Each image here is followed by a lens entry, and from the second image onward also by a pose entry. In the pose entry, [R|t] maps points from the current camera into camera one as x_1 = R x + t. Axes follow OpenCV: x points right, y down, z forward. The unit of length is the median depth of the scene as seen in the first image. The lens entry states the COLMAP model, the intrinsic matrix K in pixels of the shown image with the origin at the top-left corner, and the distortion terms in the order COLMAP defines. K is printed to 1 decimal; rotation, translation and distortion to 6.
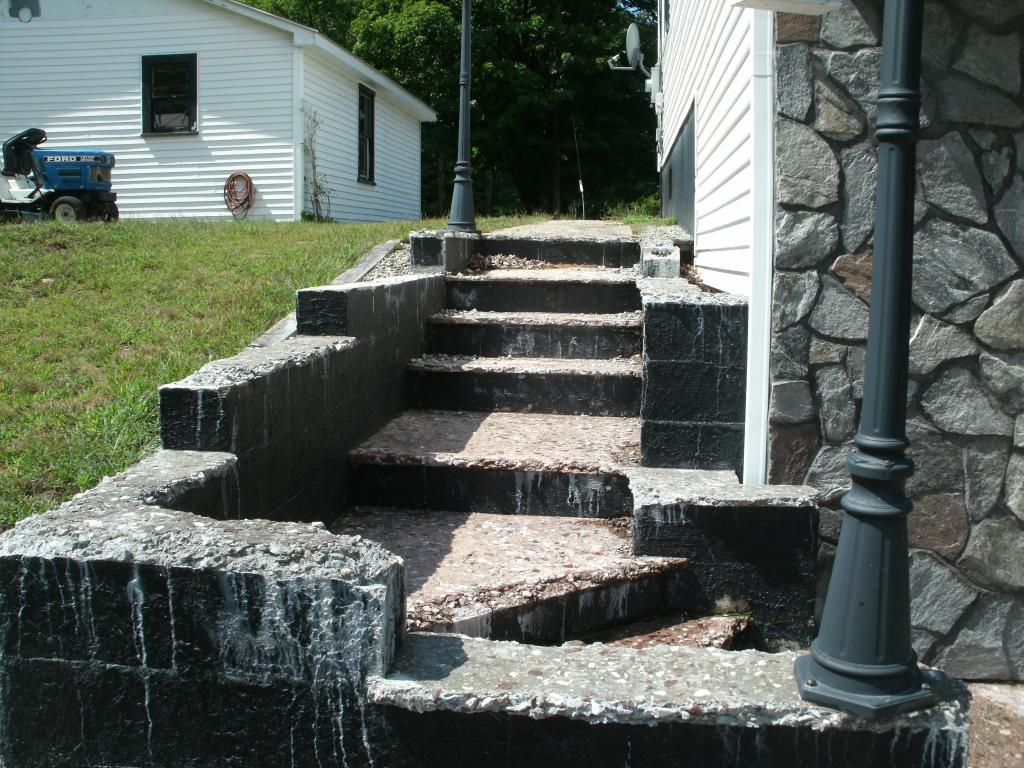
lens RADIAL K [[1054.5, 0, 512.0], [0, 1054.5, 384.1], [0, 0, 1]] dist [-0.154259, 0.000000]
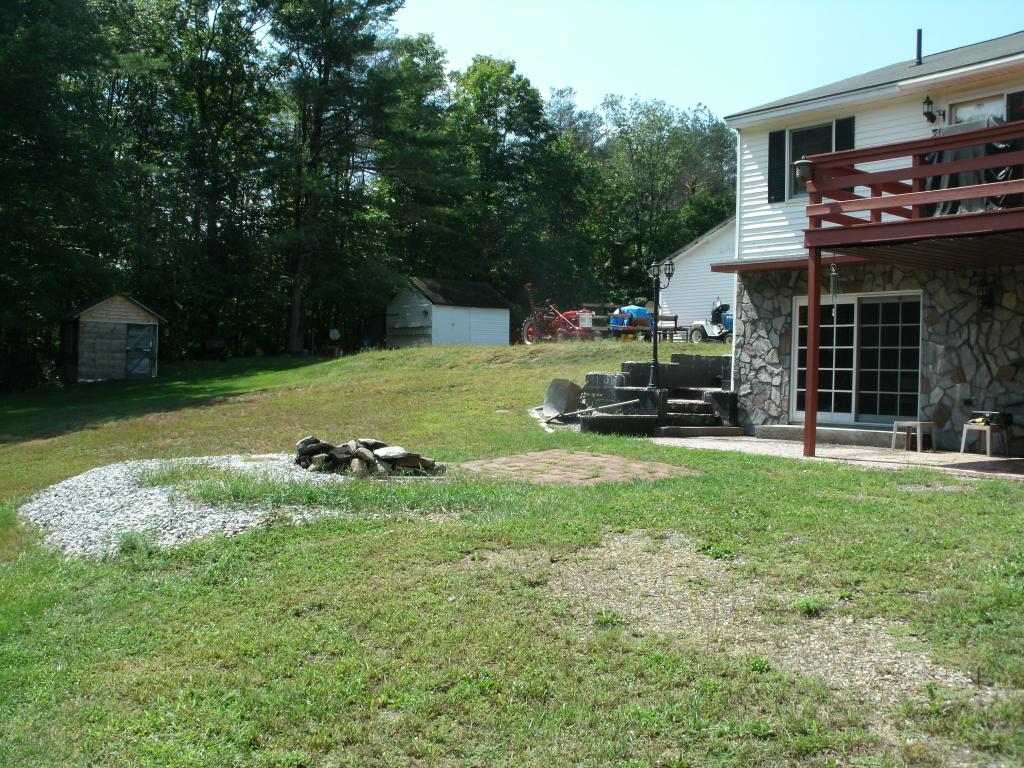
lens RADIAL K [[1054.5, 0, 514.5], [0, 1054.5, 376.4], [0, 0, 1]] dist [-0.154259, 0.000000]
pose [[0.657742, 0.020020, -0.752977, 3.368086], [-0.123425, 0.989000, -0.081519, 0.568329], [0.743062, 0.146555, 0.652978, -3.069304]]
